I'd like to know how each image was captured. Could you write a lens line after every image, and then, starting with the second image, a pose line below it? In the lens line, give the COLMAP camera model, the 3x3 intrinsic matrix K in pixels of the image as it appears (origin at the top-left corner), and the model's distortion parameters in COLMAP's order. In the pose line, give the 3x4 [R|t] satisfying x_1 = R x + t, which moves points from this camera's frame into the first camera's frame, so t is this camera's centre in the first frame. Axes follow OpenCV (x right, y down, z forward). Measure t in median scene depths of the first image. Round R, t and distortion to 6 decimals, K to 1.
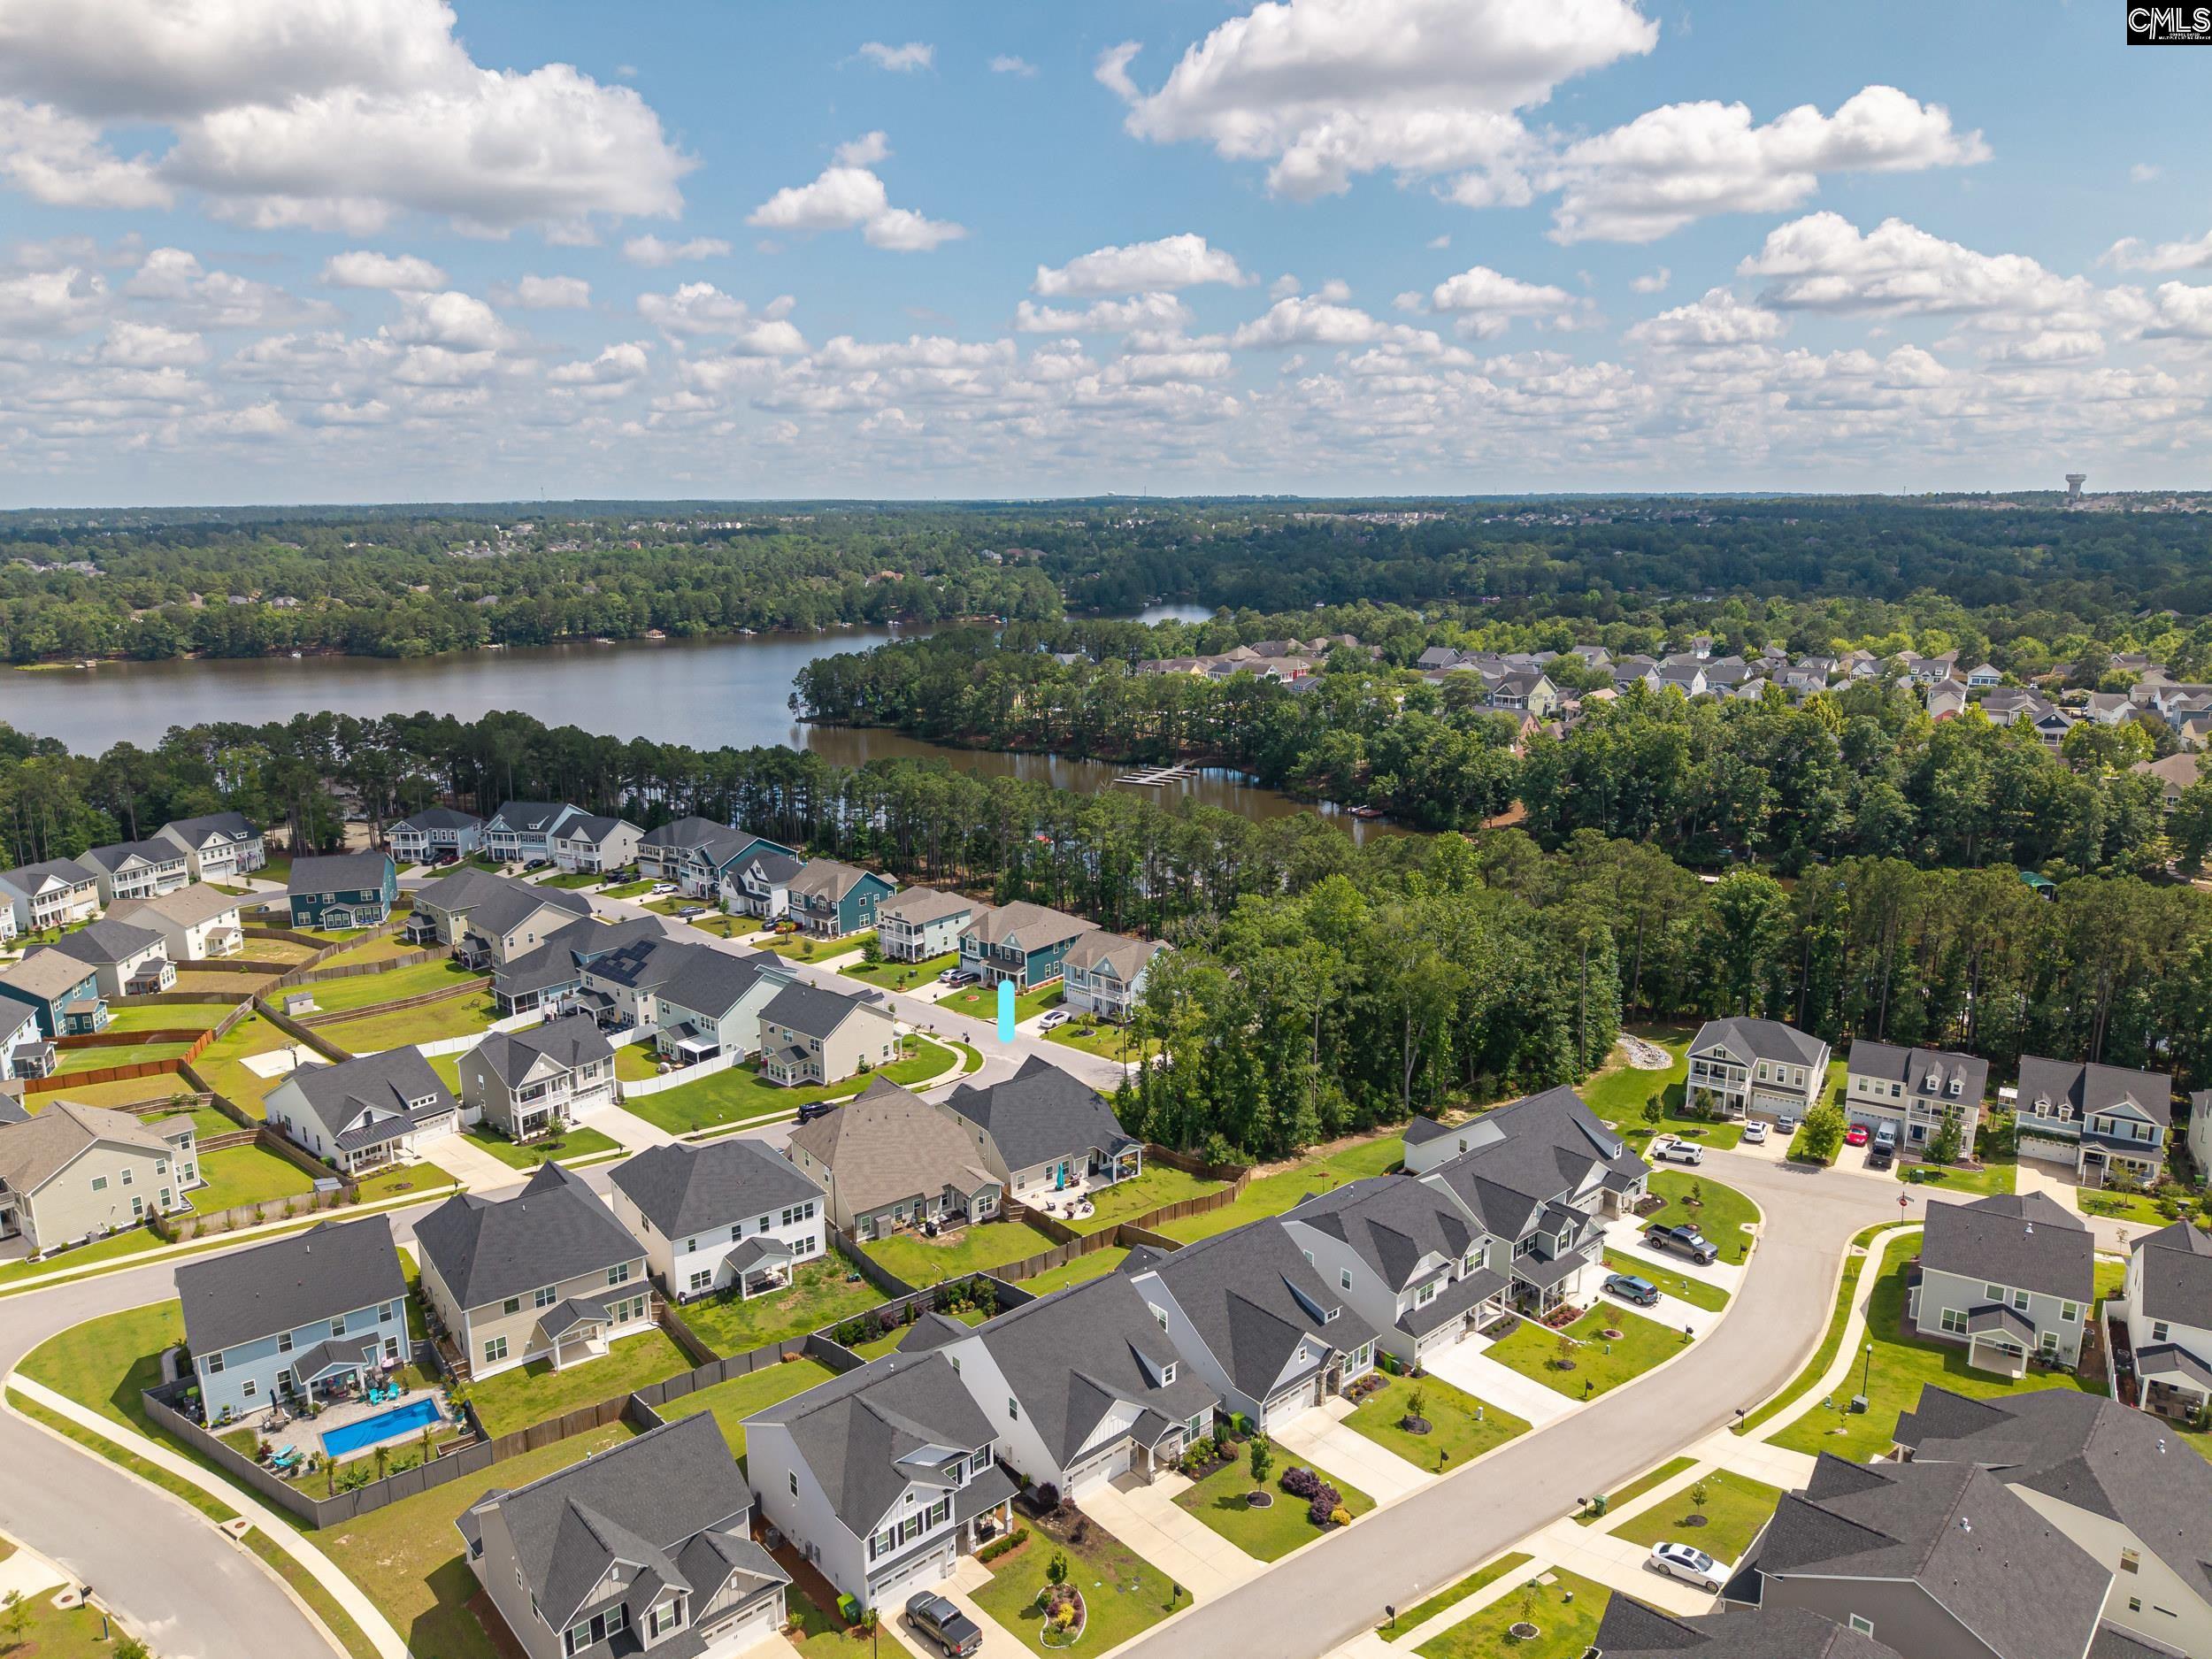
lens RADIAL K [[1466.1, 0, 1106.0], [0, 1466.1, 829.5], [0, 0, 1]] dist [0.044813, -0.048943]
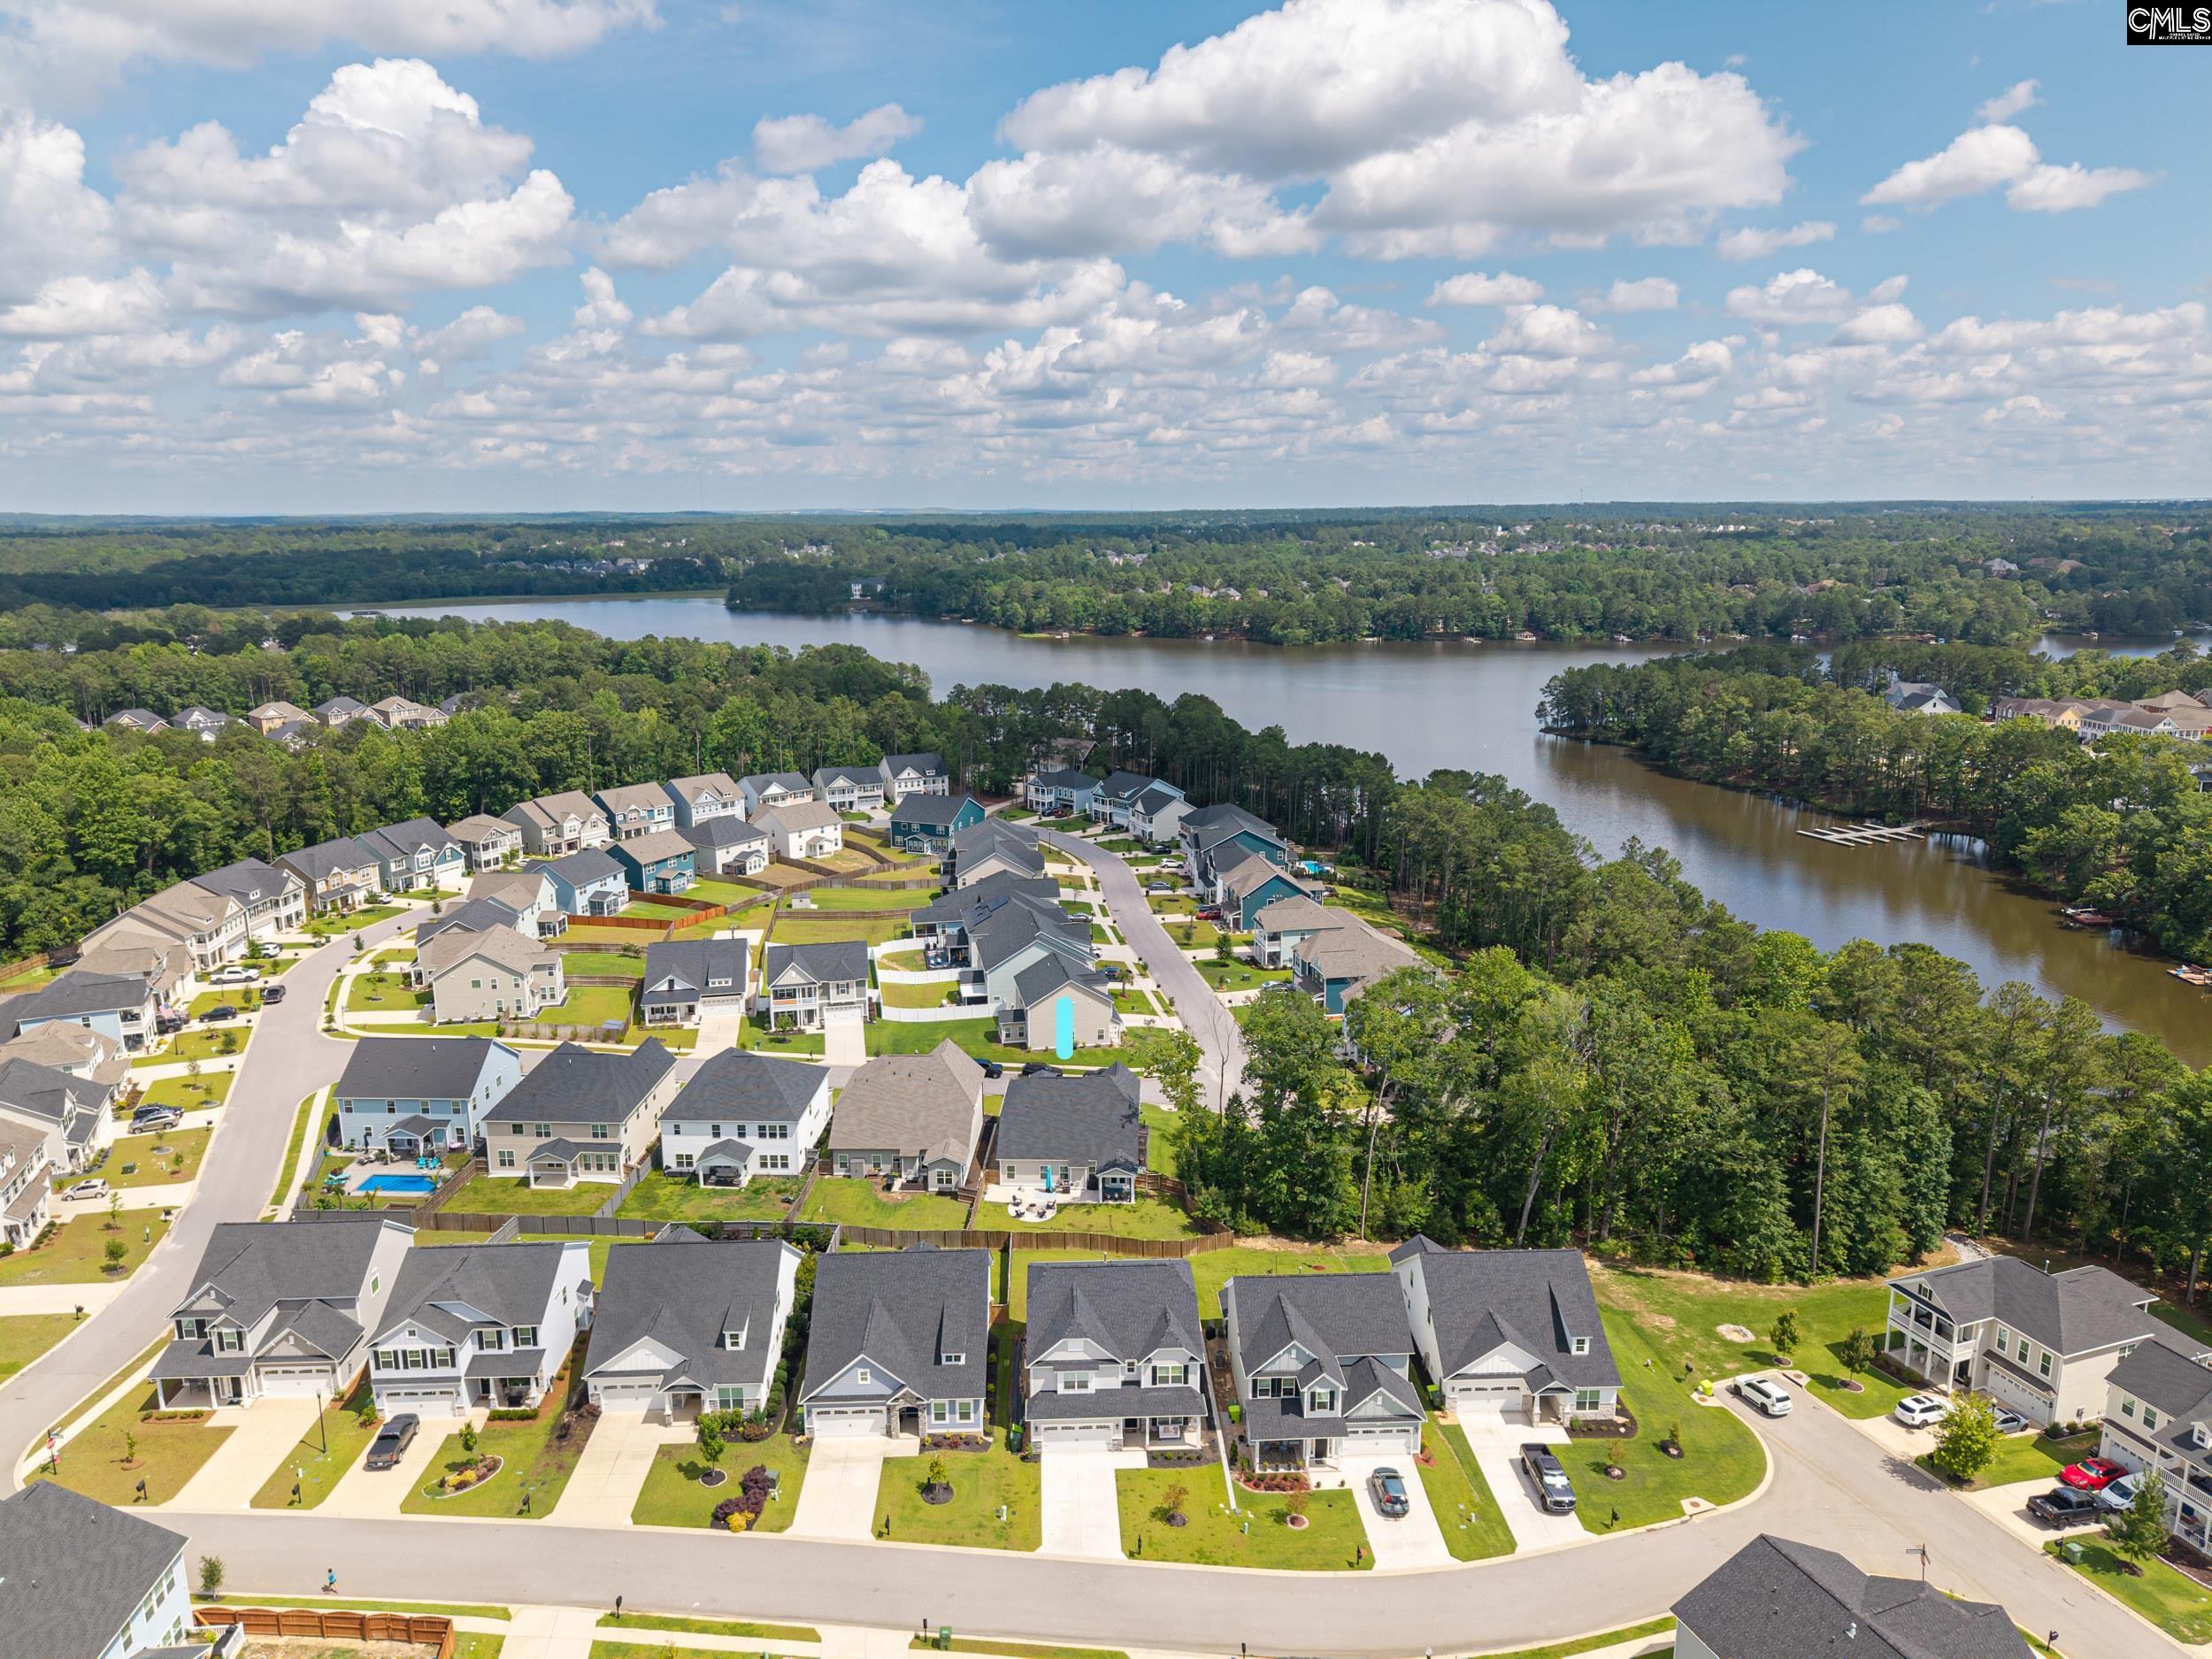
lens RADIAL K [[1478.4, 0, 1127.9], [0, 1478.4, 829.0], [0, 0, 1]] dist [0.046786, -0.065987]
pose [[0.780496, 0.136114, -0.610163, 0.131820], [-0.138161, 0.989432, 0.043990, -0.011333], [0.609703, 0.049967, 0.791054, 0.049407]]
